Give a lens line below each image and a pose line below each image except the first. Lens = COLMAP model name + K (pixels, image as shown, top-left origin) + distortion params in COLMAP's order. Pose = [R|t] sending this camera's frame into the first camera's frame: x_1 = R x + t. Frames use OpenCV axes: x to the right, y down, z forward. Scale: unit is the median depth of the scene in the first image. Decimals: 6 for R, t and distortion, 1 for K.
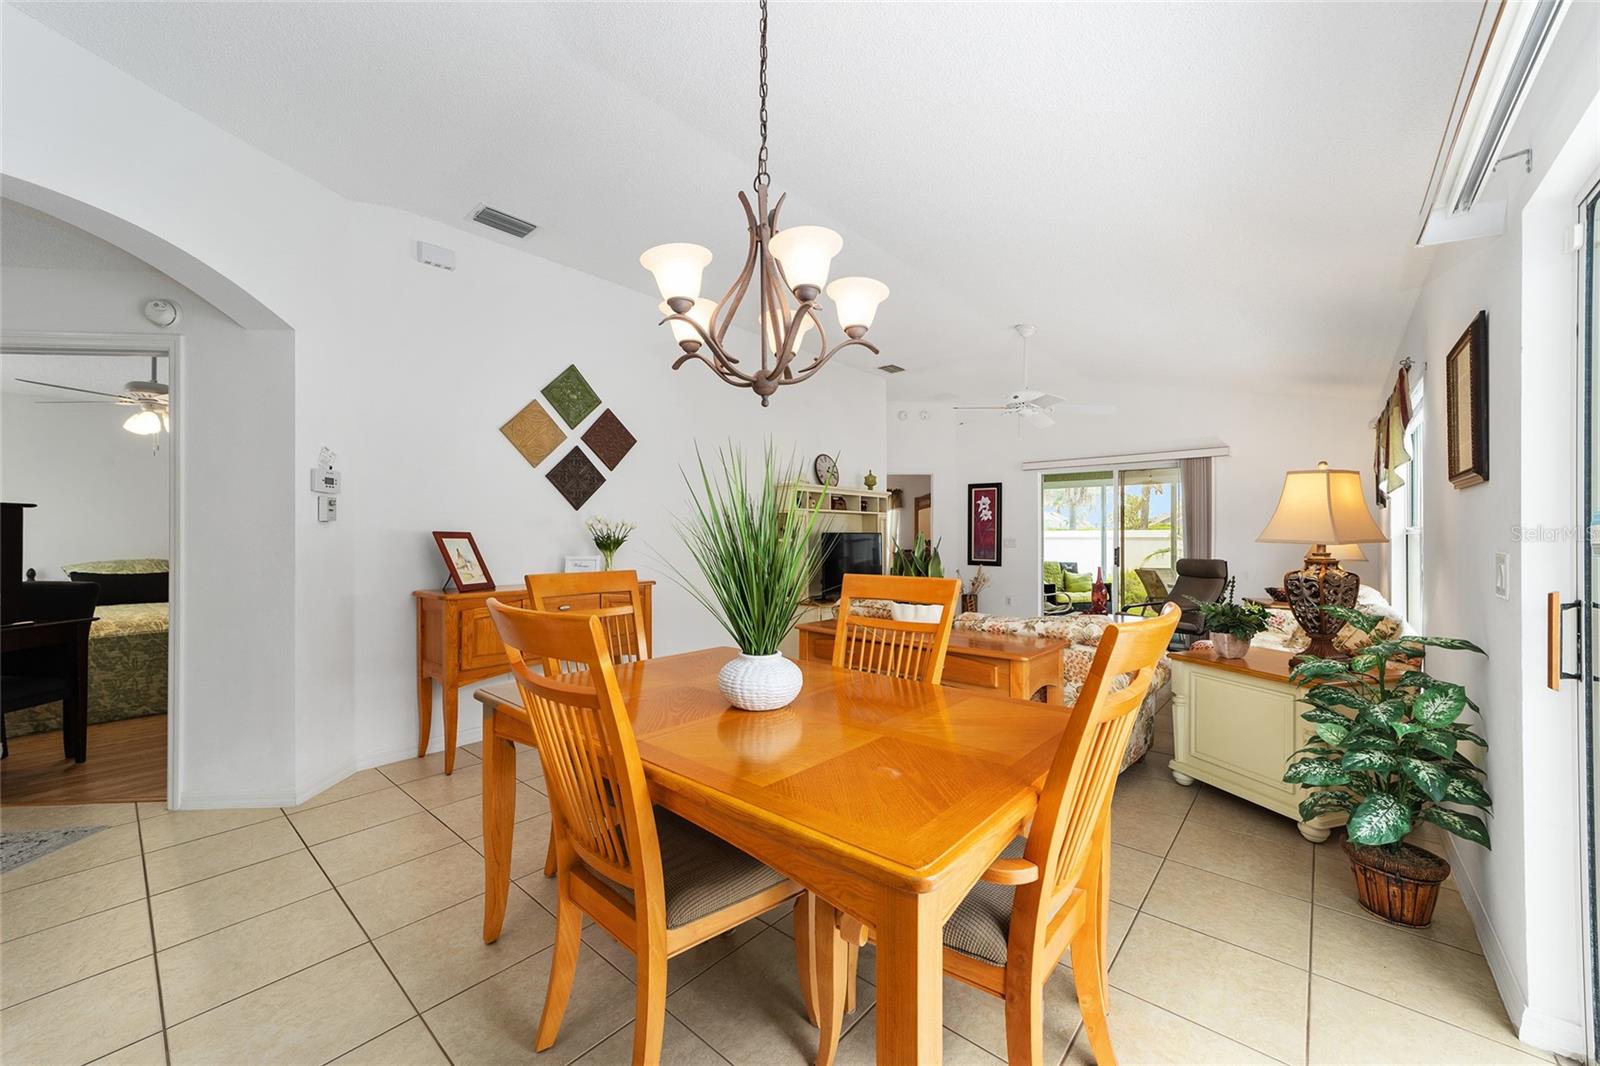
lens RADIAL K [[628.2, 0, 800.0], [0, 628.2, 533.0], [0, 0, 1]] dist [0.000306, 0.000002]
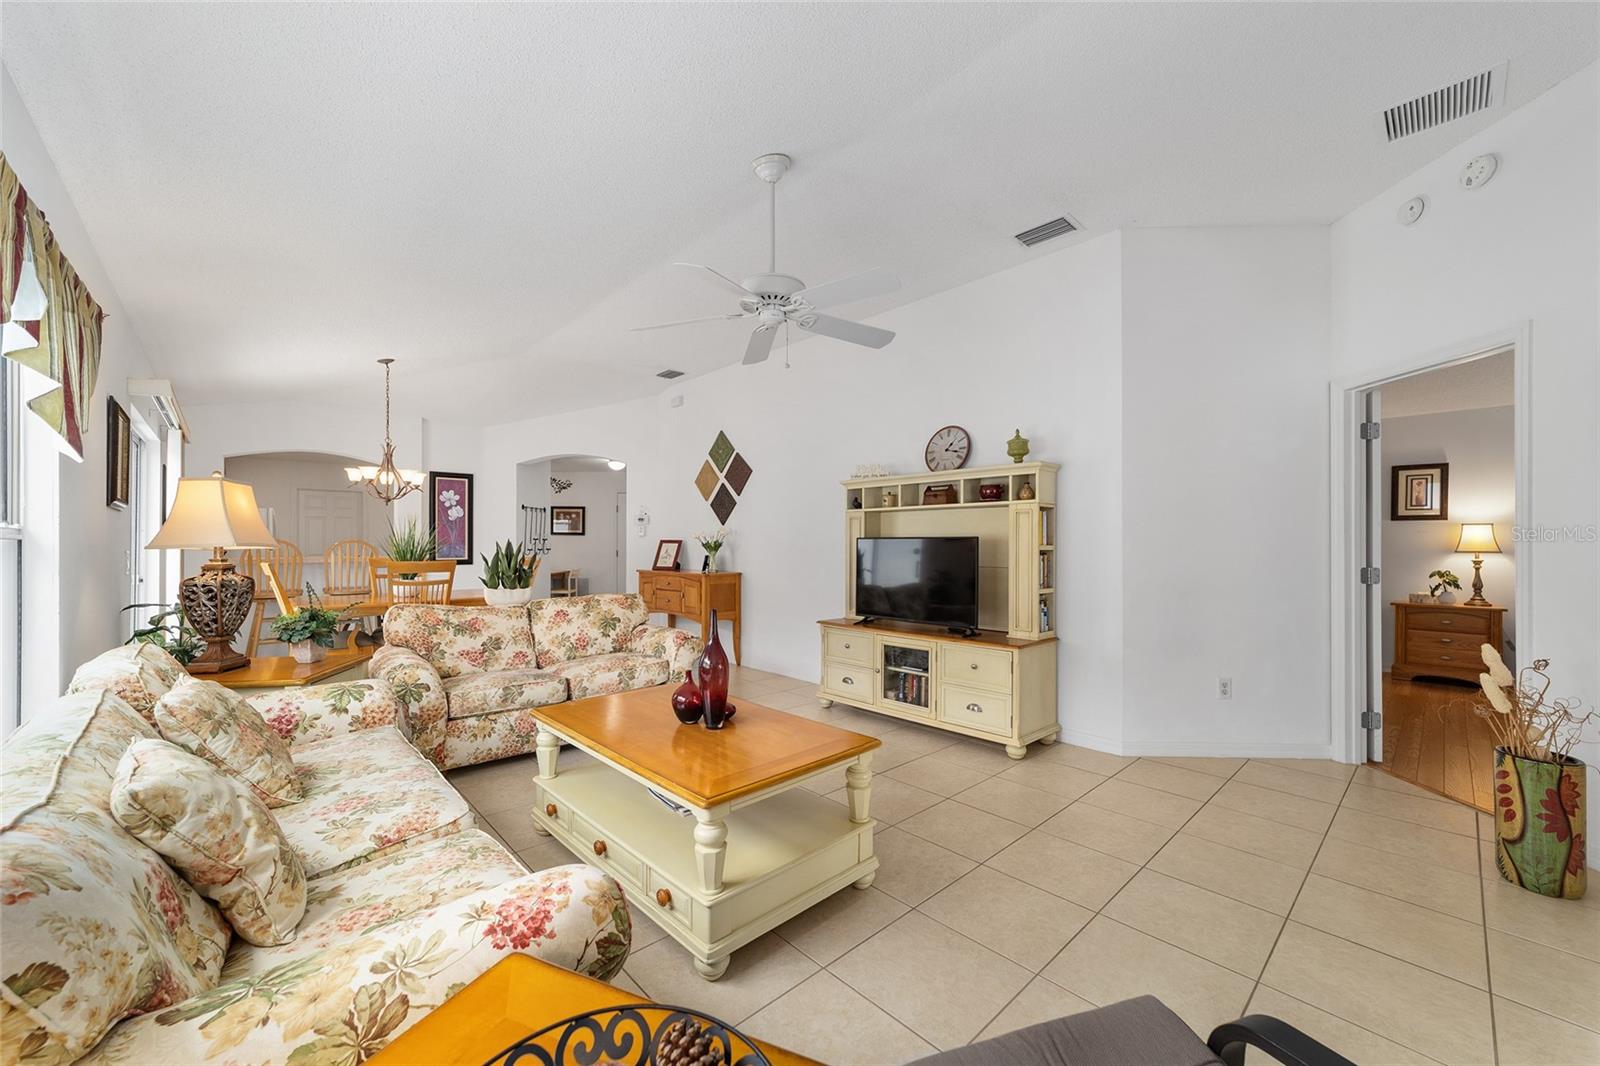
lens RADIAL K [[621.0, 0, 794.8], [0, 621.0, 539.9], [0, 0, 1]] dist [-0.000982, 0.000020]
pose [[-0.124107, -0.001888, -0.992267, 1.205230], [0.004152, 0.999988, -0.002422, 0.004130], [0.992260, -0.004421, -0.124098, 1.465662]]
